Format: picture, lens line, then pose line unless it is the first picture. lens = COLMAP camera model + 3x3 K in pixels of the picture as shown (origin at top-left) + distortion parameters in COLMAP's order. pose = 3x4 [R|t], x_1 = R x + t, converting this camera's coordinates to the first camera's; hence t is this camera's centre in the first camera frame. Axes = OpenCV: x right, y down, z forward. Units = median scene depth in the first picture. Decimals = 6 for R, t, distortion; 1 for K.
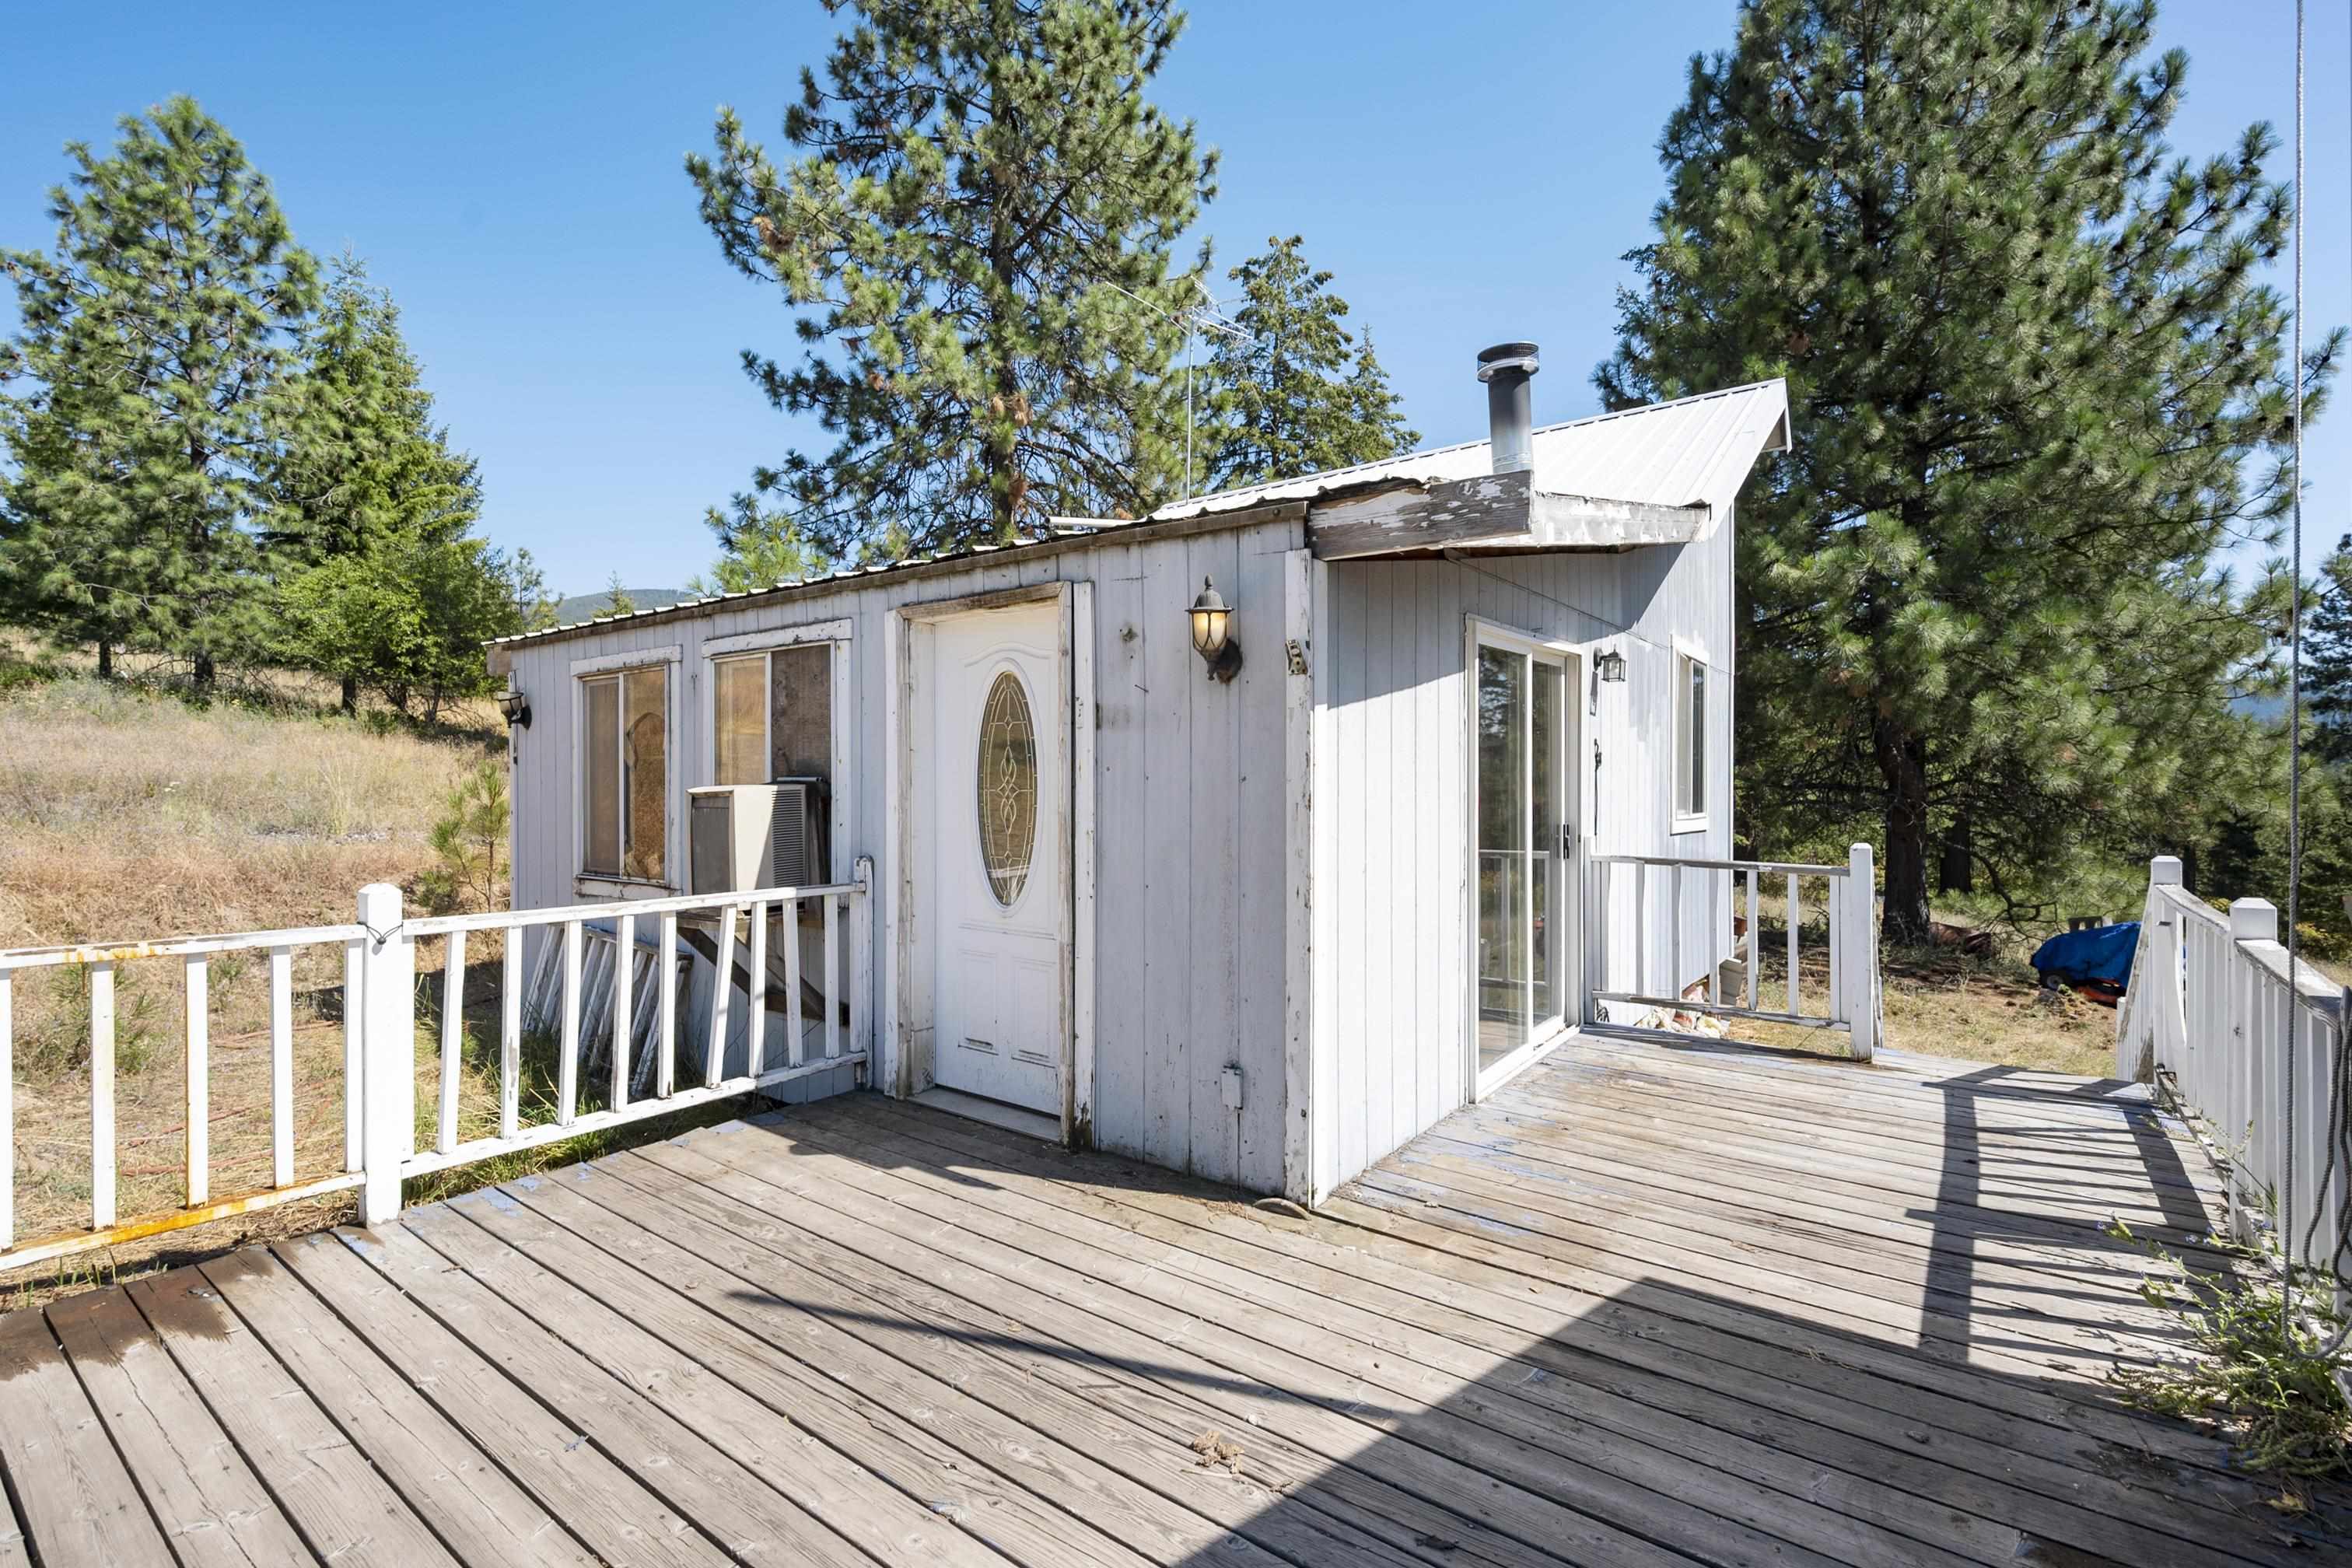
lens RADIAL K [[1038.3, 0, 1177.9], [0, 1038.3, 784.3], [0, 0, 1]] dist [0.000249, -0.000897]
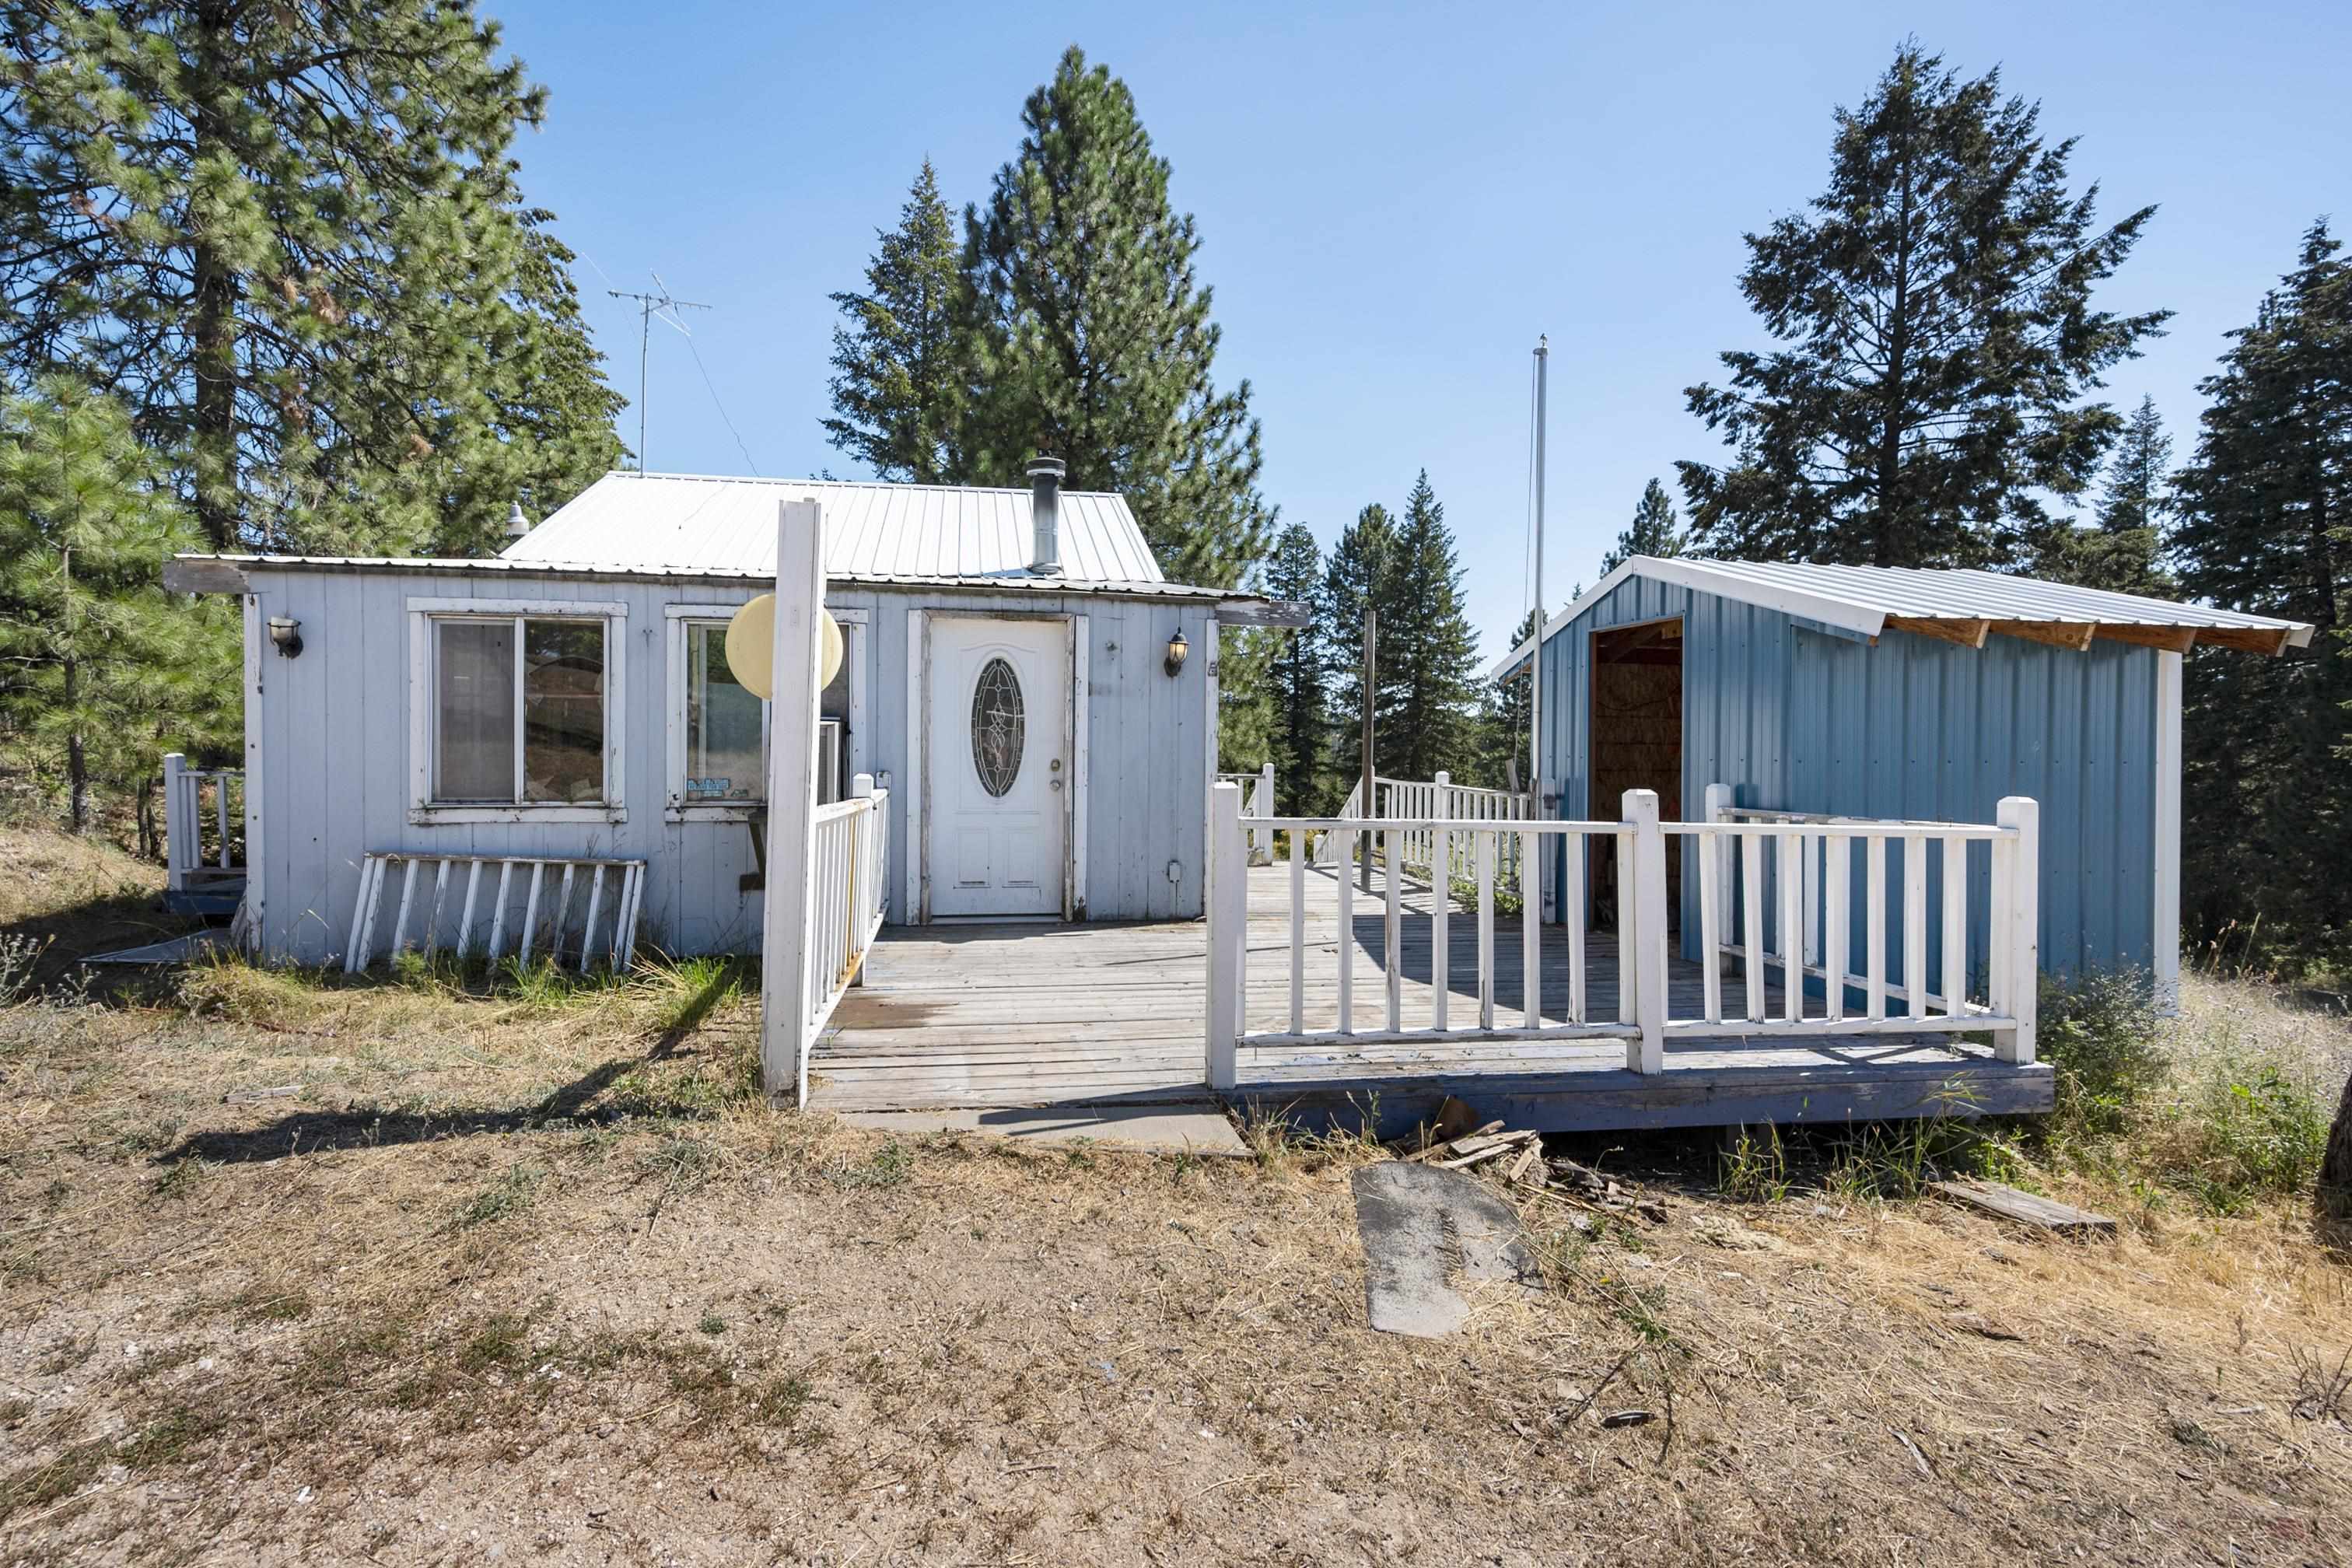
lens RADIAL K [[1011.9, 0, 1116.1], [0, 1011.9, 767.1], [0, 0, 1]] dist [-0.004834, -0.001672]
pose [[0.705769, -0.005489, 0.708421, -1.579793], [-0.005112, 0.999904, 0.012840, 0.061581], [-0.708424, -0.012684, 0.705673, -0.377418]]
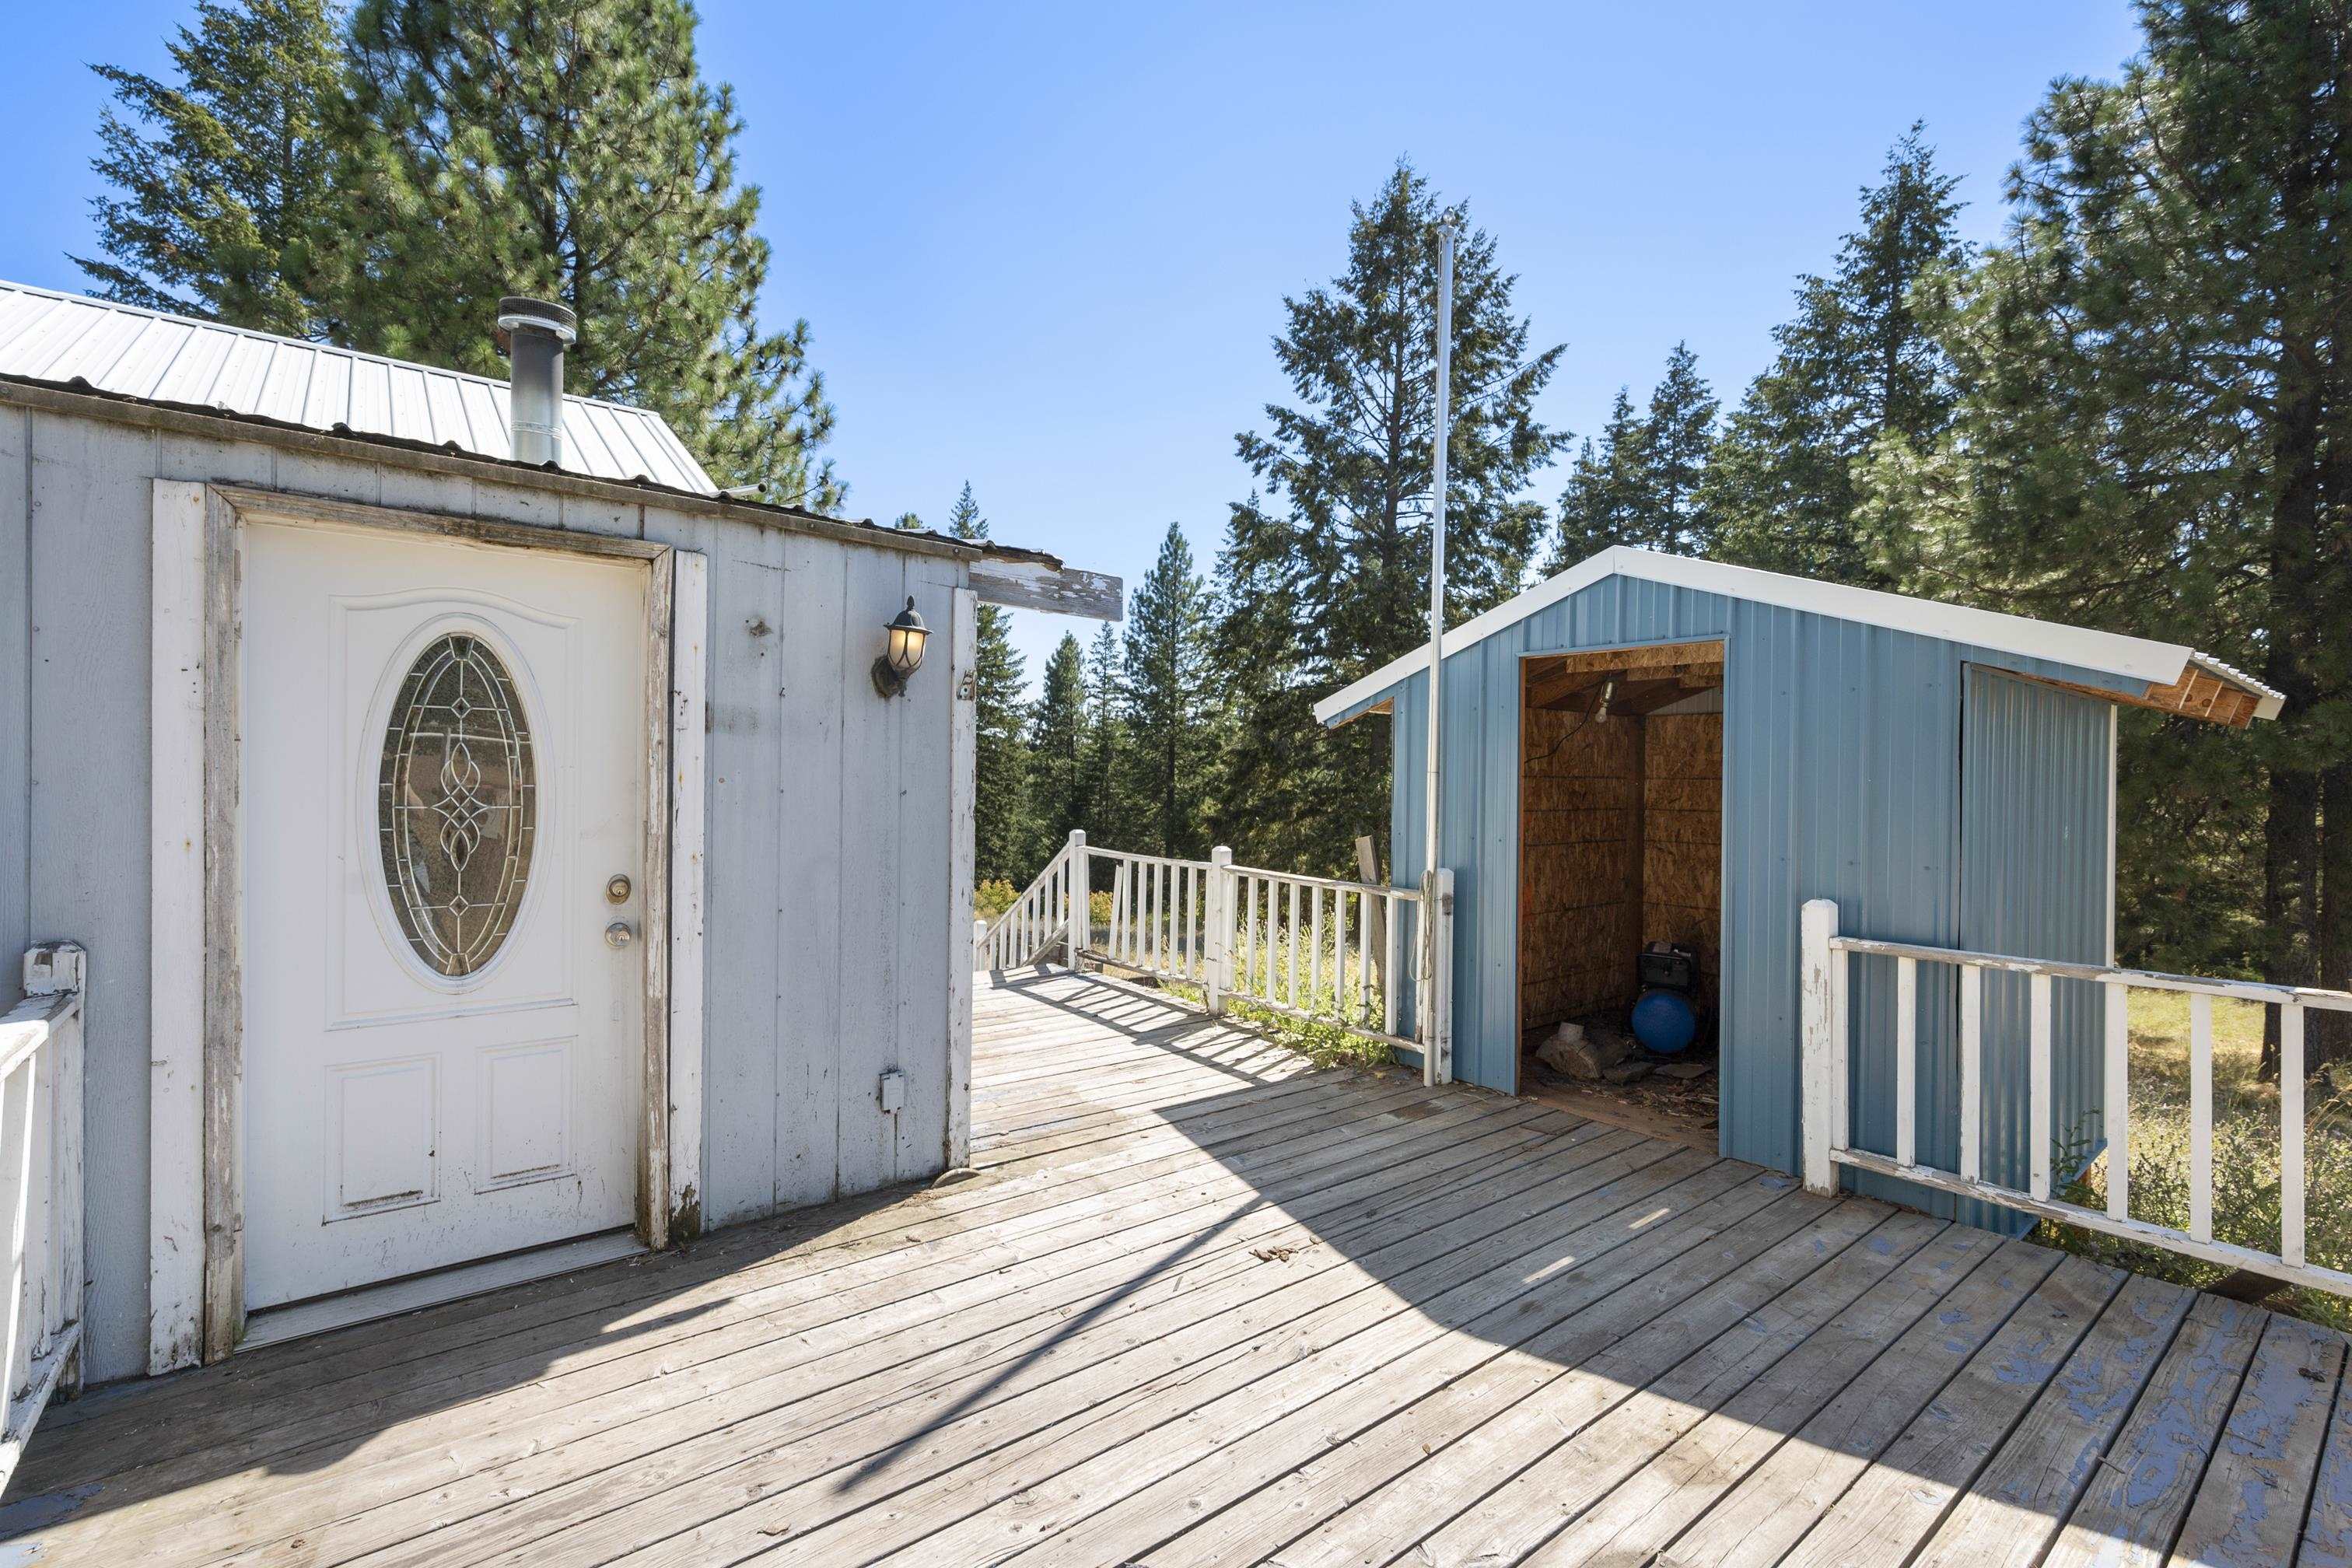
lens RADIAL K [[1038.3, 0, 1180.3], [0, 1038.3, 793.2], [0, 0, 1]] dist [0.000249, -0.000897]
pose [[0.261947, -0.009334, 0.965037, -0.931167], [-0.008945, 0.999887, 0.012100, -0.021027], [-0.965041, -0.011802, 0.261834, 0.490051]]
